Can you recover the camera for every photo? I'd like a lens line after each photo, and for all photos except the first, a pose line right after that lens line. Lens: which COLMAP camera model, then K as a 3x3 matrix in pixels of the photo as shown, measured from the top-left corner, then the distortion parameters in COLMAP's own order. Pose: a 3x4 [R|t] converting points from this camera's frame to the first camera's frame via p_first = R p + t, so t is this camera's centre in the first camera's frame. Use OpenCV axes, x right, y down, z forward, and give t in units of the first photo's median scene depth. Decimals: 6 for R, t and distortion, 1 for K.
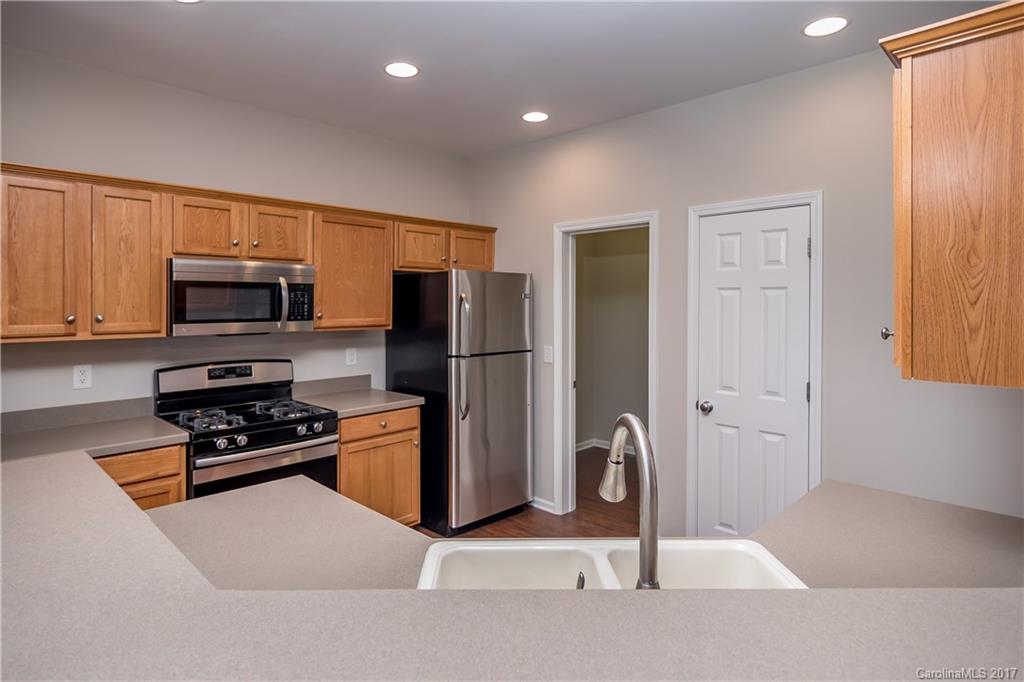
lens RADIAL K [[559.2, 0, 505.2], [0, 559.2, 310.4], [0, 0, 1]] dist [-0.002733, -0.000312]
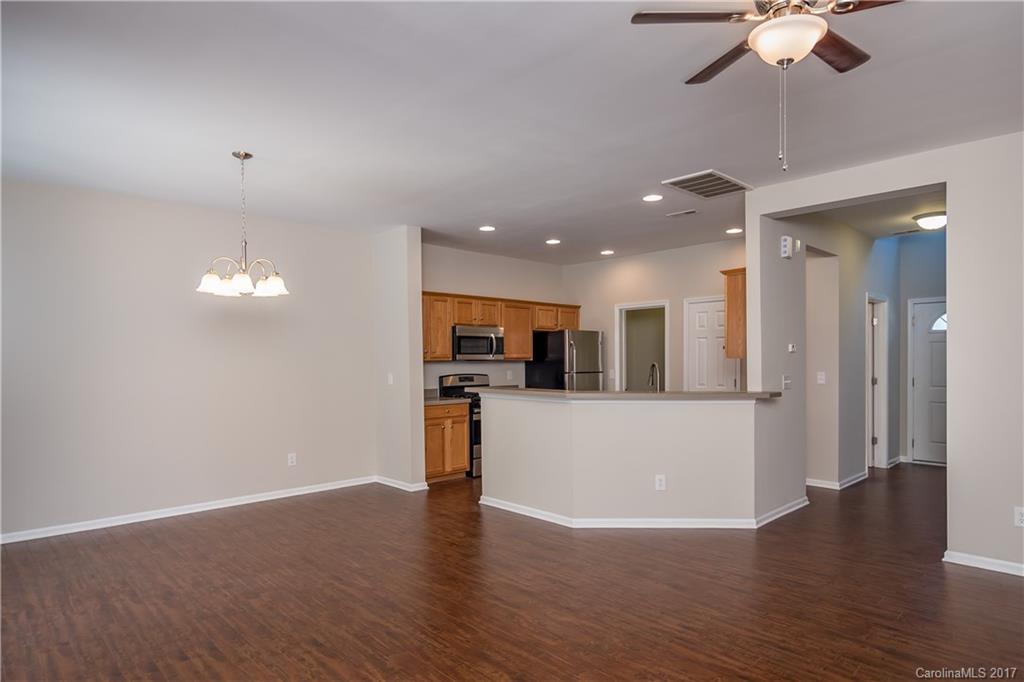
lens RADIAL K [[586.9, 0, 508.8], [0, 586.9, 369.4], [0, 0, 1]] dist [-0.001112, -0.000299]
pose [[0.999597, -0.004667, -0.027992, -0.263420], [0.004716, 0.999987, 0.001696, 0.071138], [0.027984, -0.001828, 0.999607, -1.209112]]
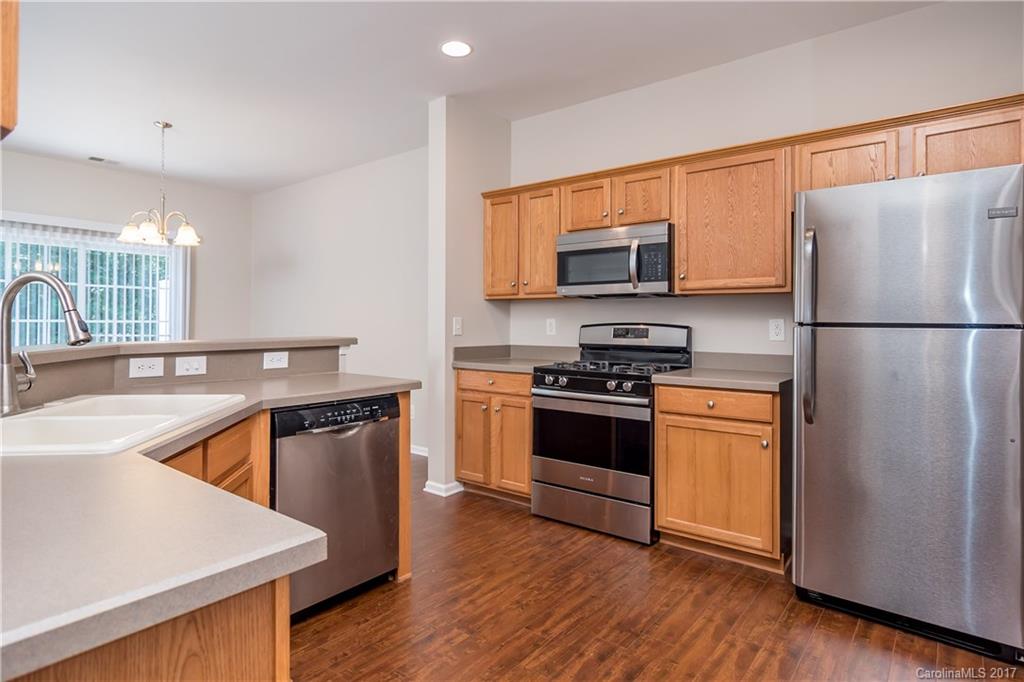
lens RADIAL K [[559.2, 0, 521.1], [0, 559.2, 320.7], [0, 0, 1]] dist [-0.002733, -0.000312]
pose [[0.115359, -0.000676, -0.993324, 0.577428], [-0.017811, 0.999838, -0.002749, 0.093364], [0.993164, 0.018009, 0.115328, 0.653231]]
